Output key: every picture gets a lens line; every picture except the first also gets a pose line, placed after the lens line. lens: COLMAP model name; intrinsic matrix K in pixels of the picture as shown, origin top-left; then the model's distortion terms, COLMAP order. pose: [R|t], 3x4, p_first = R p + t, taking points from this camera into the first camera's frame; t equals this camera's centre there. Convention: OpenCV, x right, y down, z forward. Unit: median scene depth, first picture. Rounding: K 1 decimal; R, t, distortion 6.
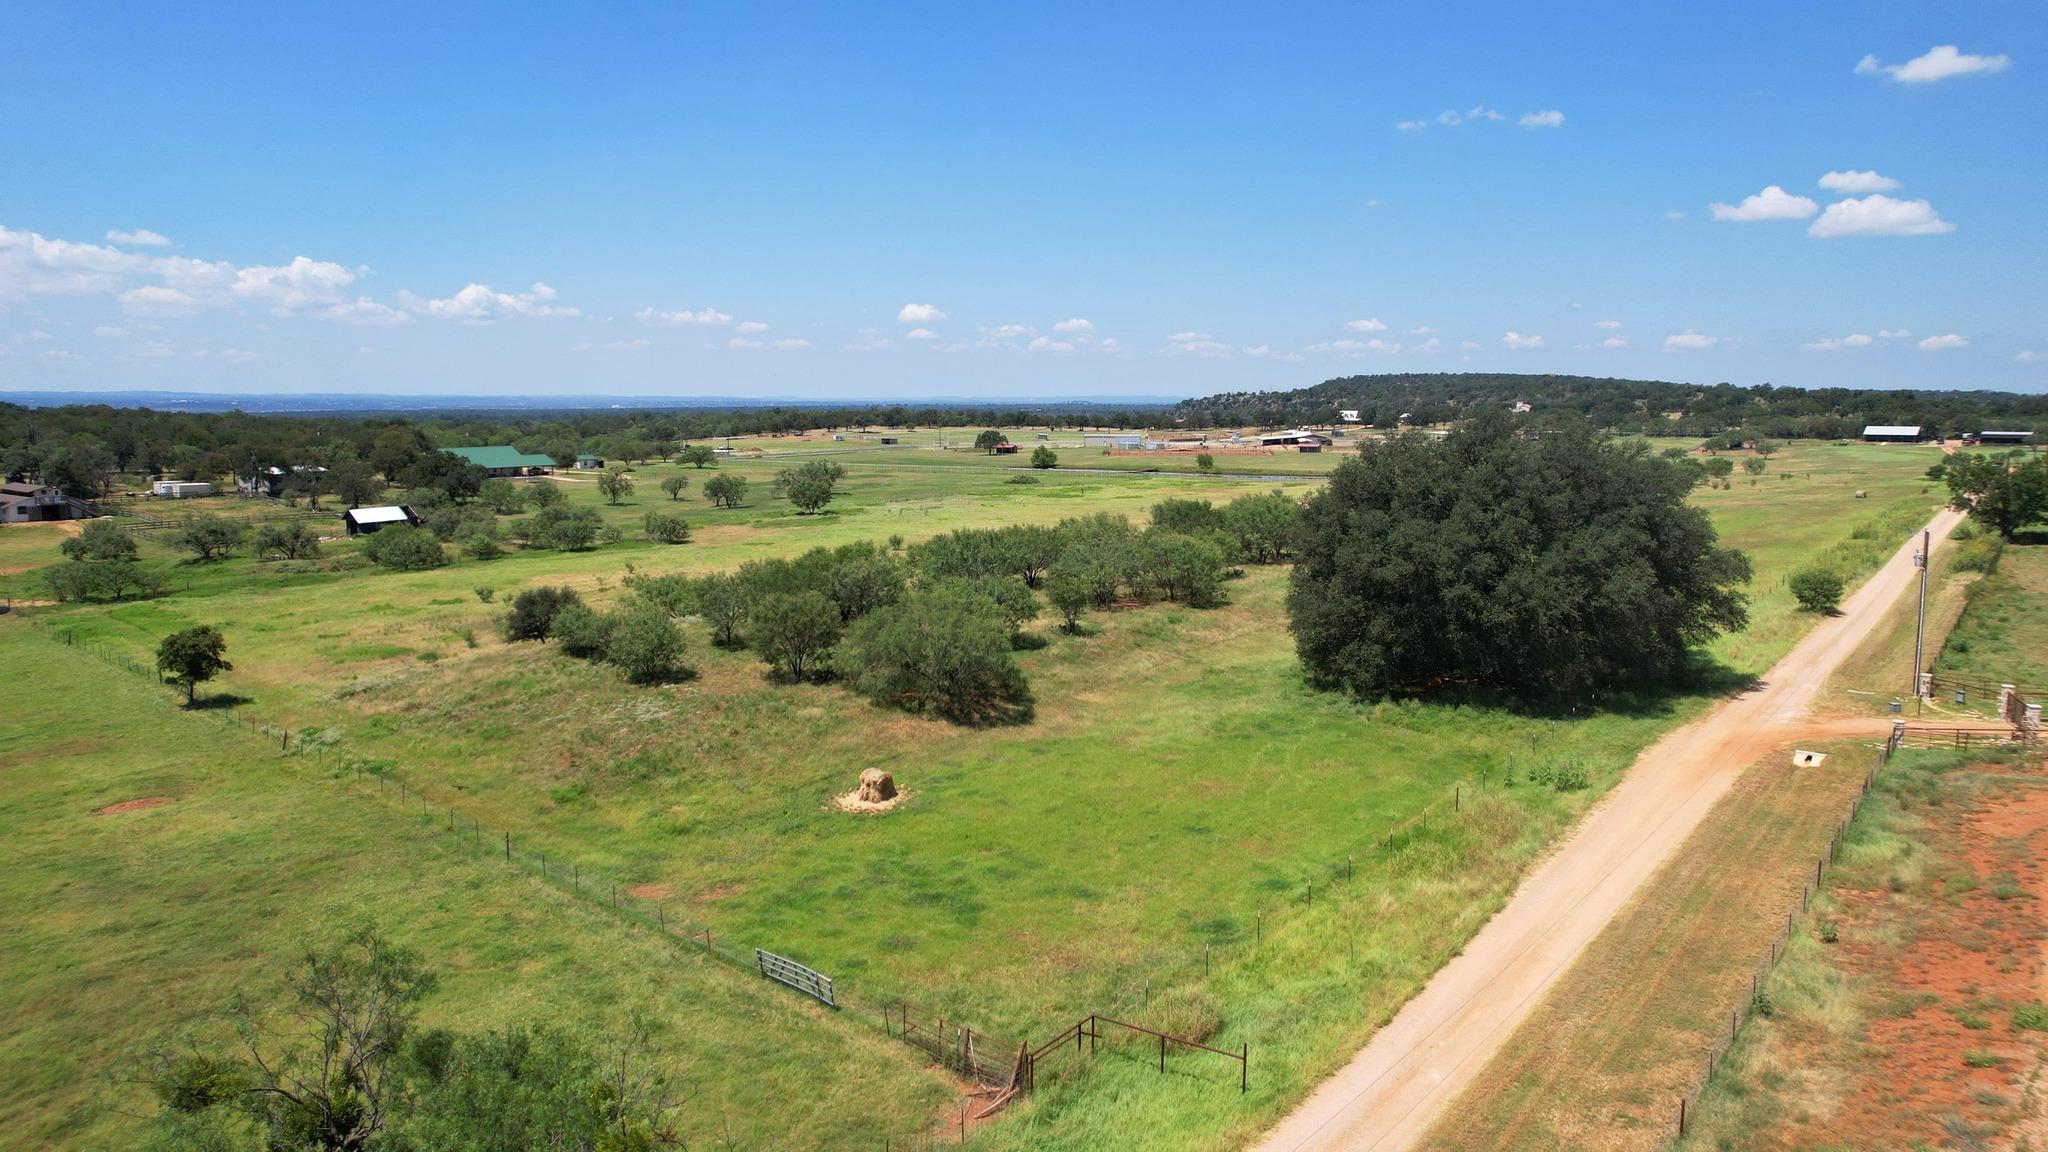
lens RADIAL K [[1308.1, 0, 1028.6], [0, 1308.1, 572.4], [0, 0, 1]] dist [-0.078204, 0.070345]
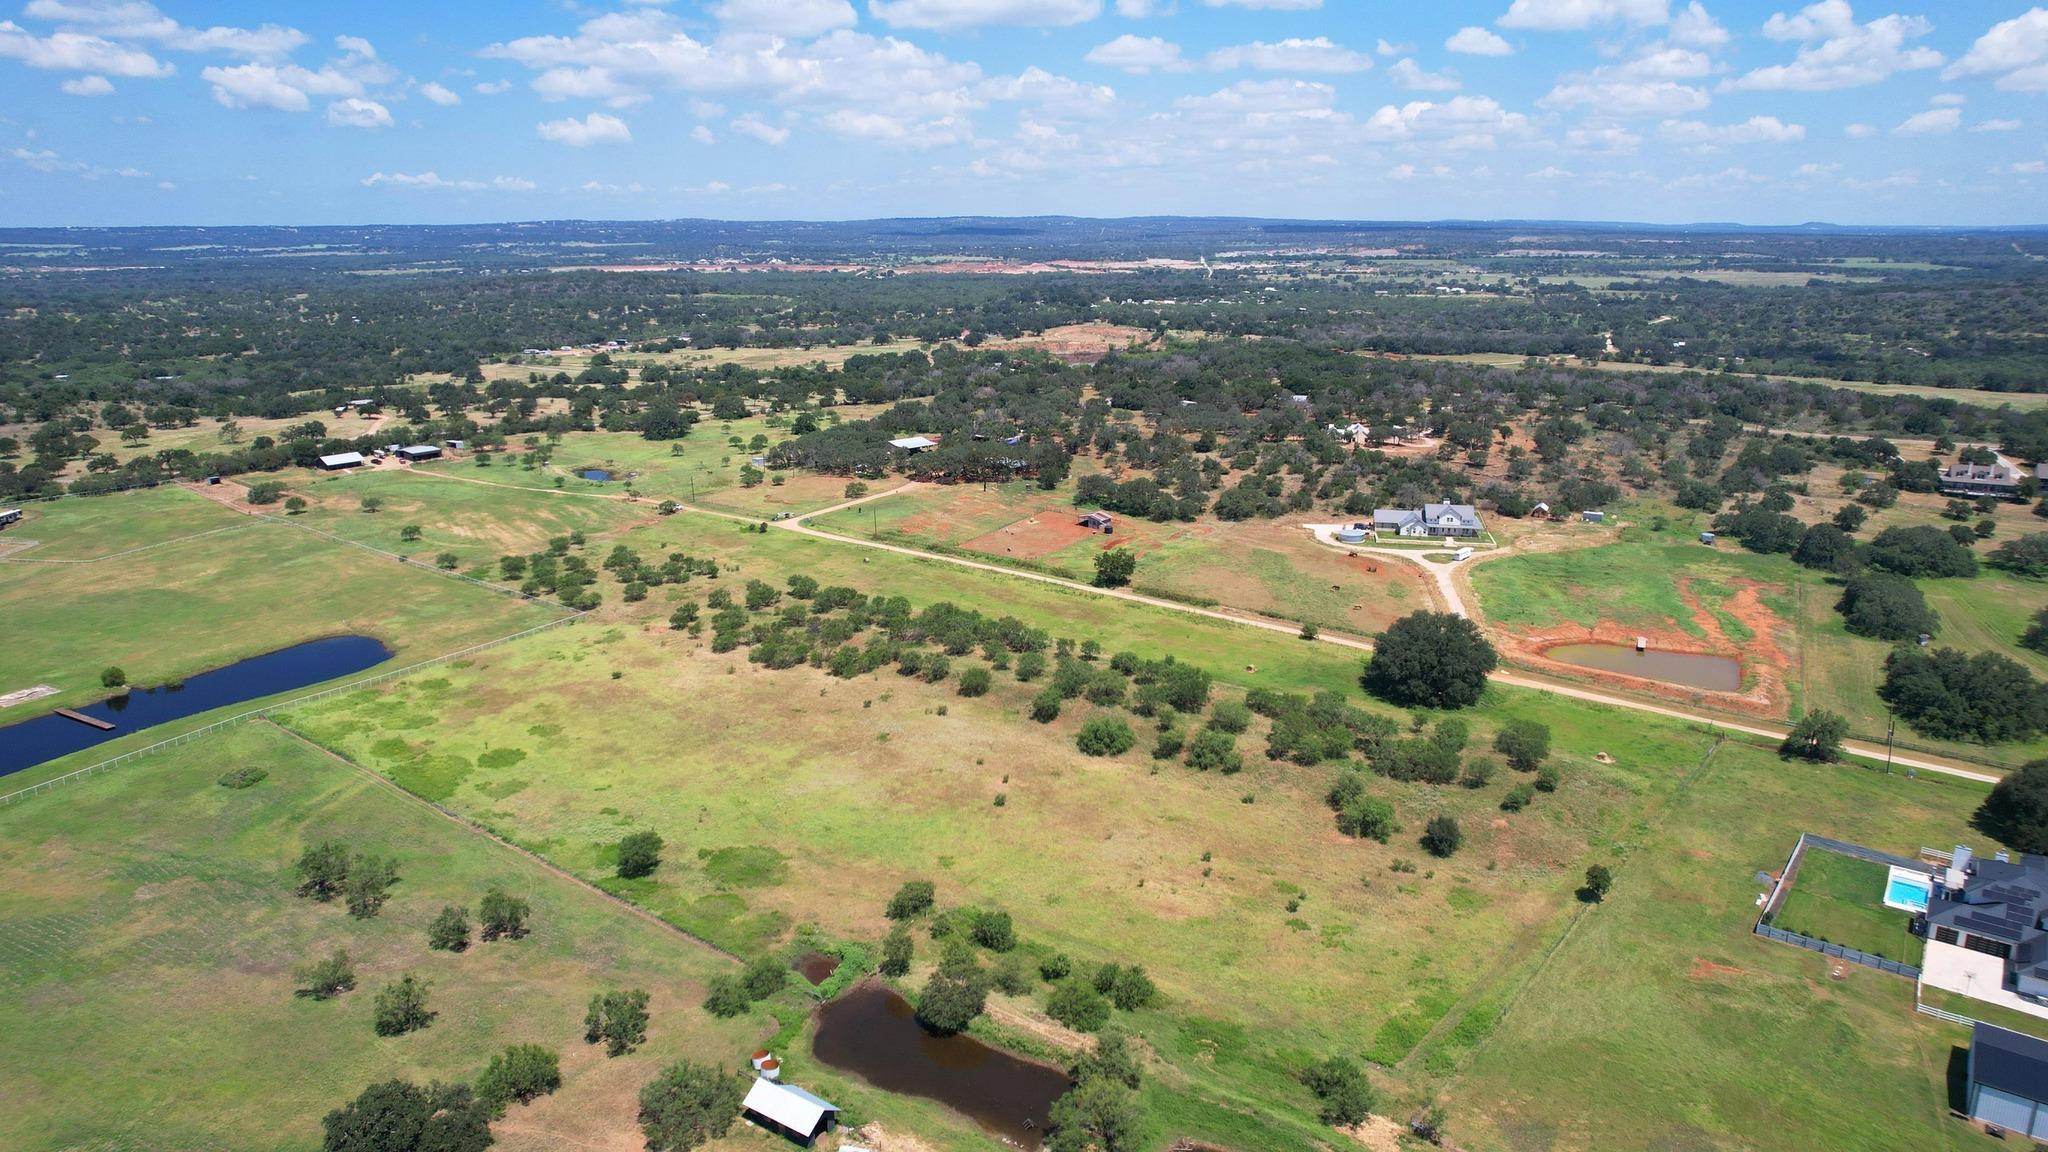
lens RADIAL K [[1308.1, 0, 1028.6], [0, 1308.1, 572.4], [0, 0, 1]] dist [-0.078204, 0.070345]
pose [[-0.047979, -0.259091, 0.964661, -0.504433], [0.132097, 0.955644, 0.263239, -0.224537], [-0.990075, 0.140059, -0.011626, 0.369580]]
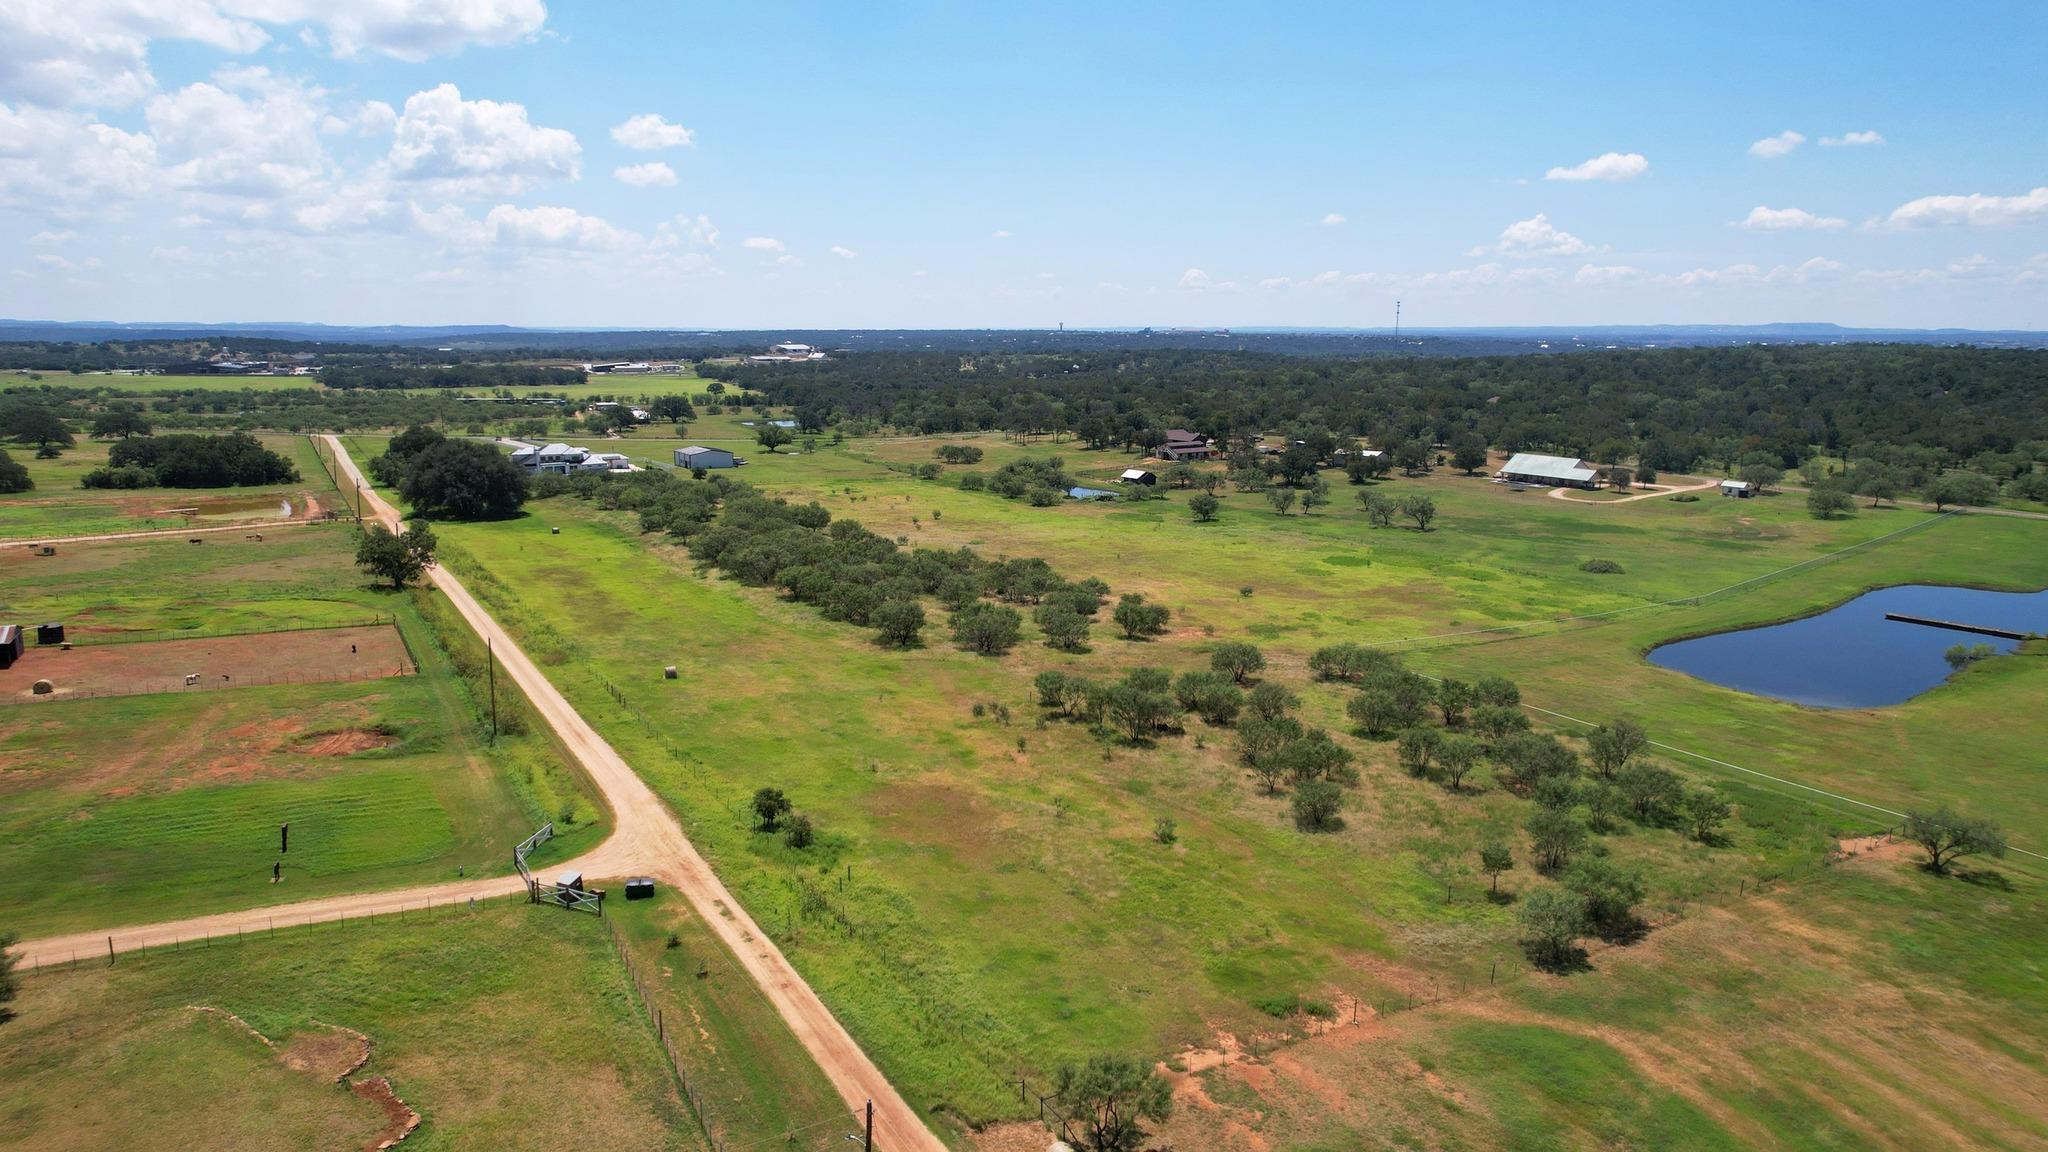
lens RADIAL K [[1308.1, 0, 1028.6], [0, 1308.1, 572.4], [0, 0, 1]] dist [-0.078204, 0.070345]
pose [[-0.339978, 0.174260, -0.924147, 0.565354], [-0.127069, 0.965159, 0.228740, -0.137609], [0.931809, 0.195198, -0.305990, 0.637981]]
